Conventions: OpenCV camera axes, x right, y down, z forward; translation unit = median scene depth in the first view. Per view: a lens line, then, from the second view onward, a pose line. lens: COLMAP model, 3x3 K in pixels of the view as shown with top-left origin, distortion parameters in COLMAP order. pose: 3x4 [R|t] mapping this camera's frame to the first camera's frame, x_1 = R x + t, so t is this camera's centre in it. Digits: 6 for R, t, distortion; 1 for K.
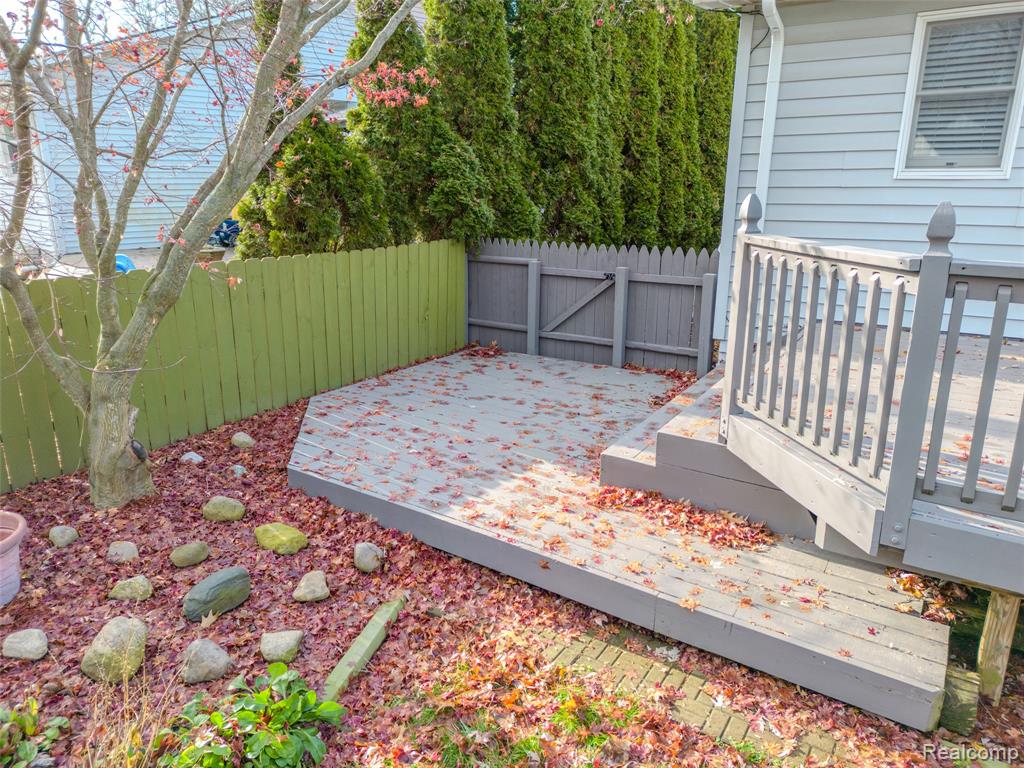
lens RADIAL K [[719.3, 0, 512.0], [0, 719.3, 384.0], [0, 0, 1]] dist [0.088708, -0.067959]
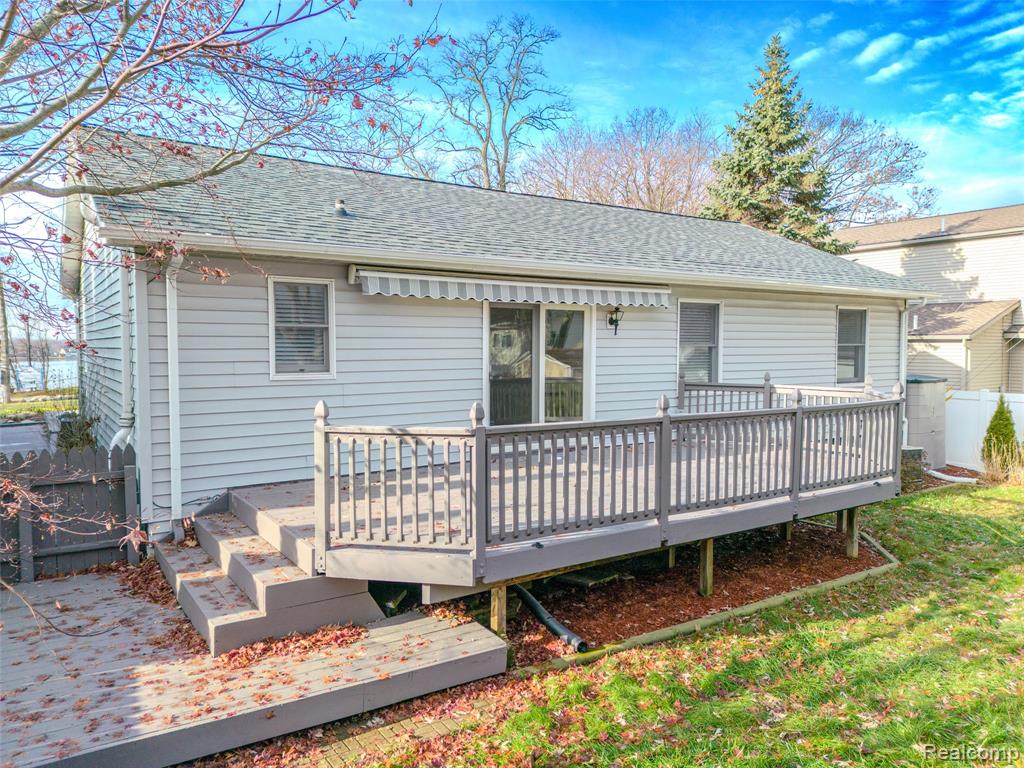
lens RADIAL K [[719.3, 0, 512.0], [0, 719.3, 384.0], [0, 0, 1]] dist [0.088708, -0.067959]
pose [[0.402107, -0.050824, 0.914181, -0.817679], [0.258526, 0.964132, -0.060113, -0.091674], [-0.878336, 0.260512, 0.400823, 0.031707]]
